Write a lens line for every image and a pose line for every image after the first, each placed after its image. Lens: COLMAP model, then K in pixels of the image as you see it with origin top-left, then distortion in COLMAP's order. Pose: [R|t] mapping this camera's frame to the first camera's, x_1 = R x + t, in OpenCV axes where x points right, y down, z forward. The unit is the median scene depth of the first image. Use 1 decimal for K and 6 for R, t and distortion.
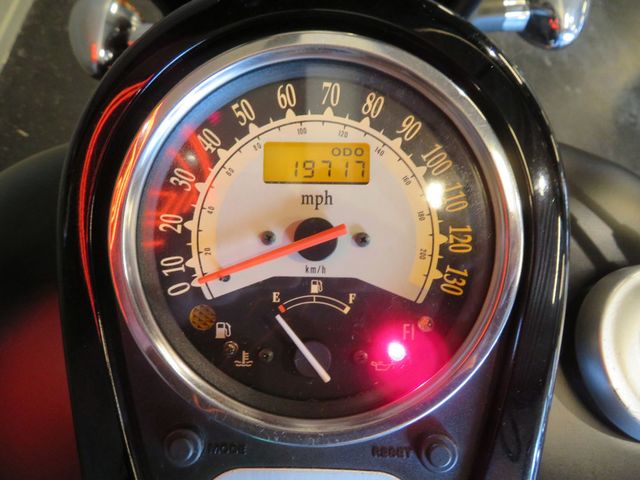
lens RADIAL K [[458.2, 0, 317.0], [0, 458.2, 237.9], [0, 0, 1]] dist [-0.004584, -0.003799]
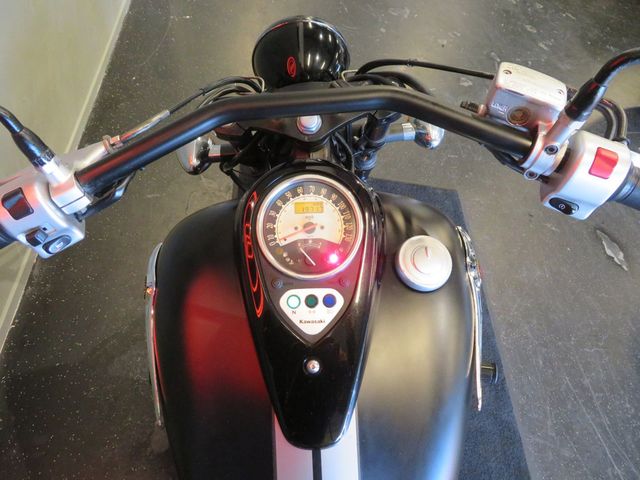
lens RADIAL K [[458.2, 0, 321.0], [0, 458.2, 240.9], [0, 0, 1]] dist [-0.004584, -0.003799]
pose [[0.998720, -0.048147, 0.015486, 0.025834], [0.049664, 0.991500, -0.120253, 0.545611], [-0.009565, 0.120869, 0.992622, -2.596891]]
